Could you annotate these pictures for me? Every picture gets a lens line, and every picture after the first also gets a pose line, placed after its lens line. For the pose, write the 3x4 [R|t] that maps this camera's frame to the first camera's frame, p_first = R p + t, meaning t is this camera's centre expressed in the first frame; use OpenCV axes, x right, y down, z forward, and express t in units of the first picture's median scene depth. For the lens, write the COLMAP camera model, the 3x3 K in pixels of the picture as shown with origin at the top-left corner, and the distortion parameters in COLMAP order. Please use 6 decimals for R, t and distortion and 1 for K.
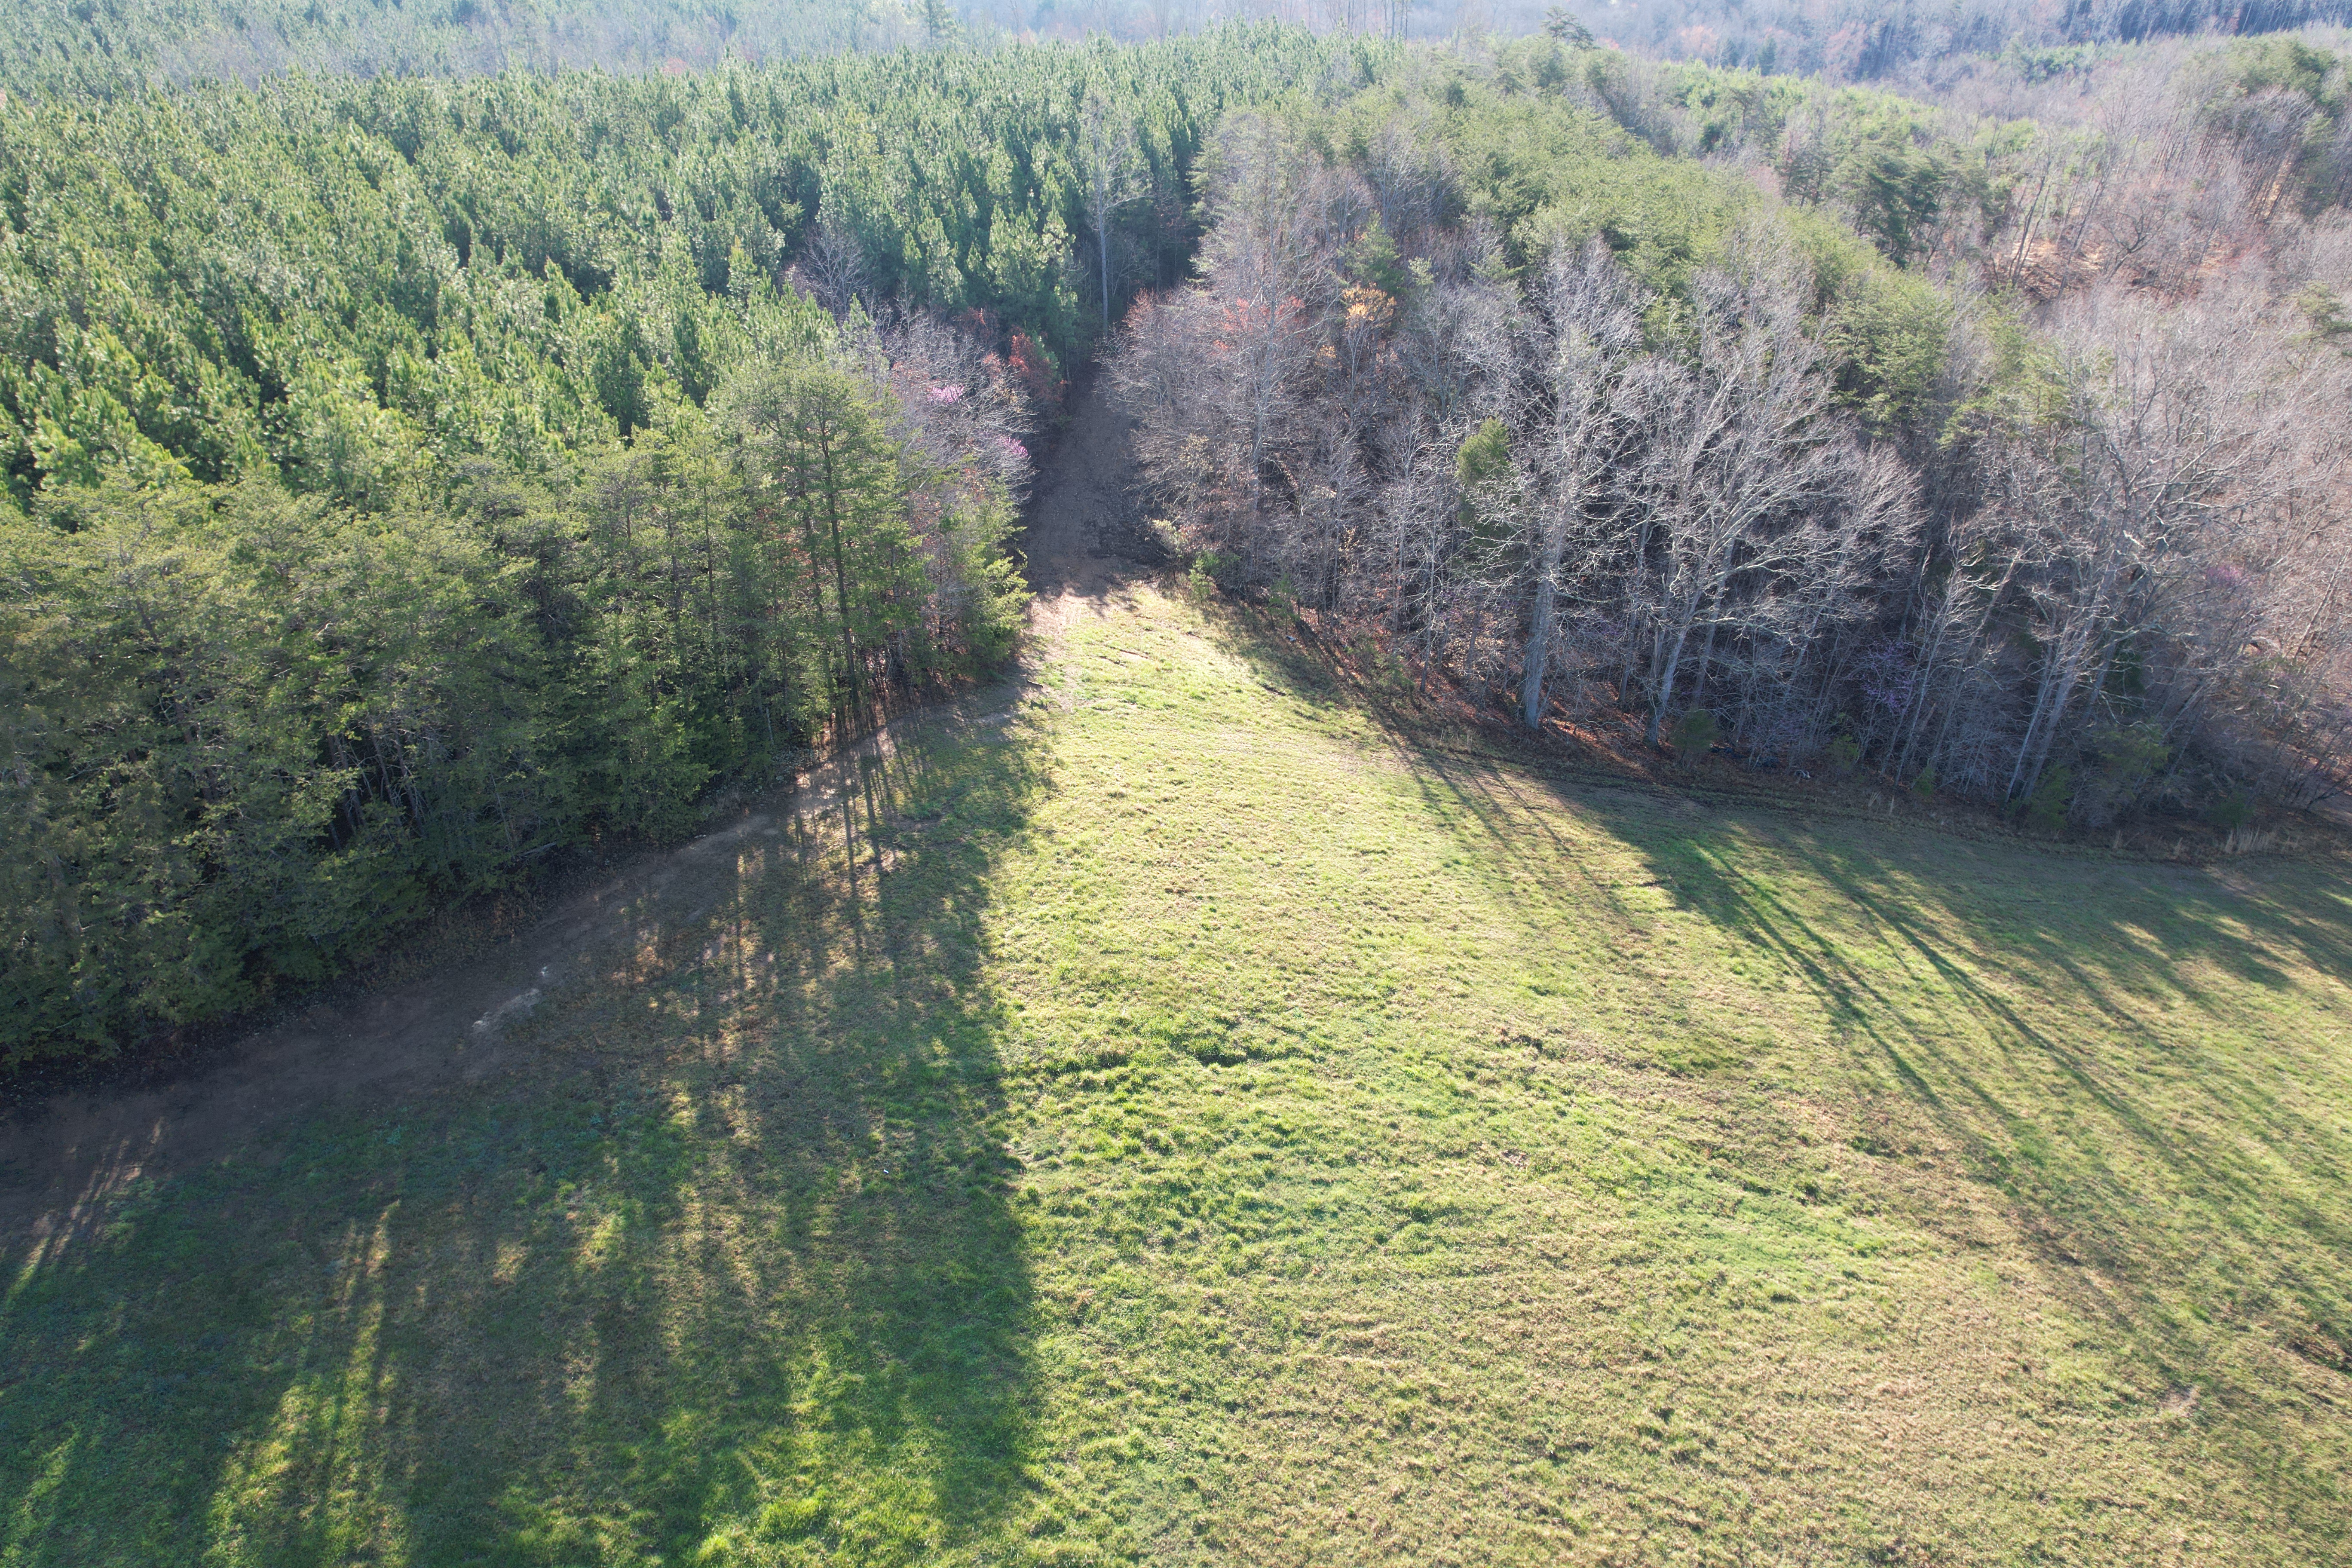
lens RADIAL K [[1530.5, 0, 1179.3], [0, 1530.5, 778.3], [0, 0, 1]] dist [-0.009179, -0.000623]
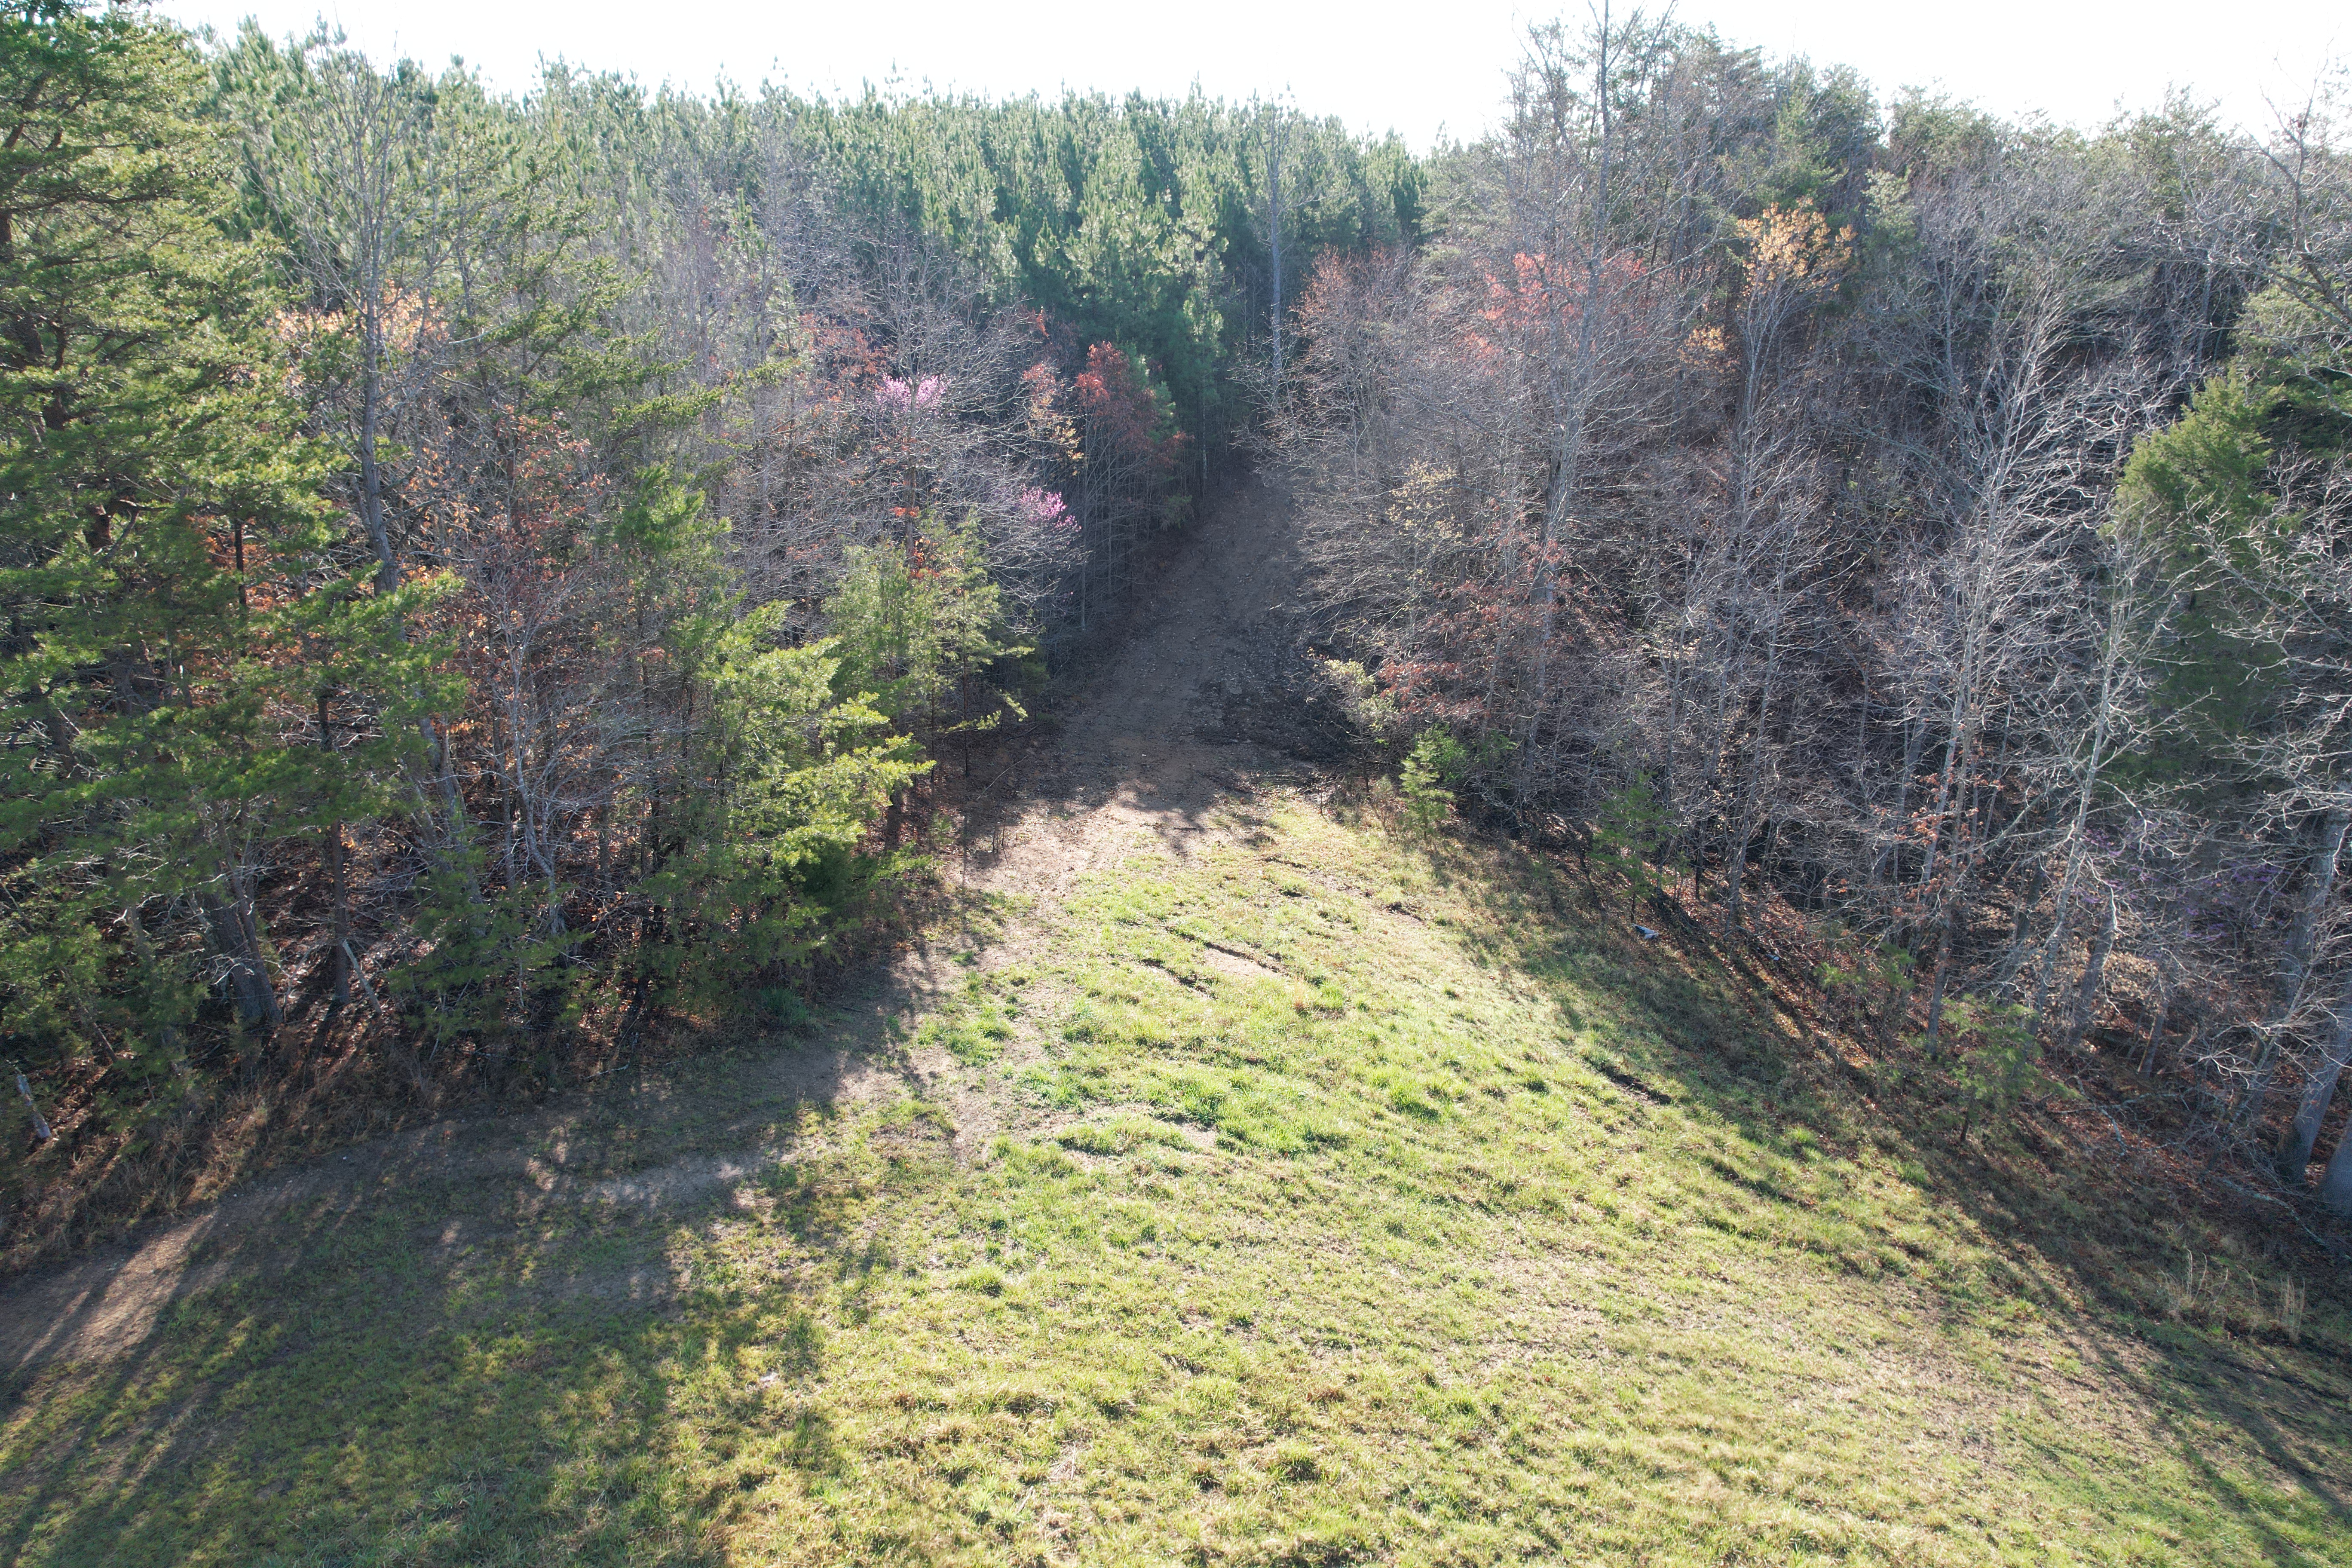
lens RADIAL K [[1530.5, 0, 1186.2], [0, 1530.5, 784.8], [0, 0, 1]] dist [-0.009179, -0.000623]
pose [[0.990847, 0.042431, -0.128150, 0.002310], [-0.063258, 0.984579, -0.163104, -0.055883], [0.119253, 0.169718, 0.978251, 0.577276]]
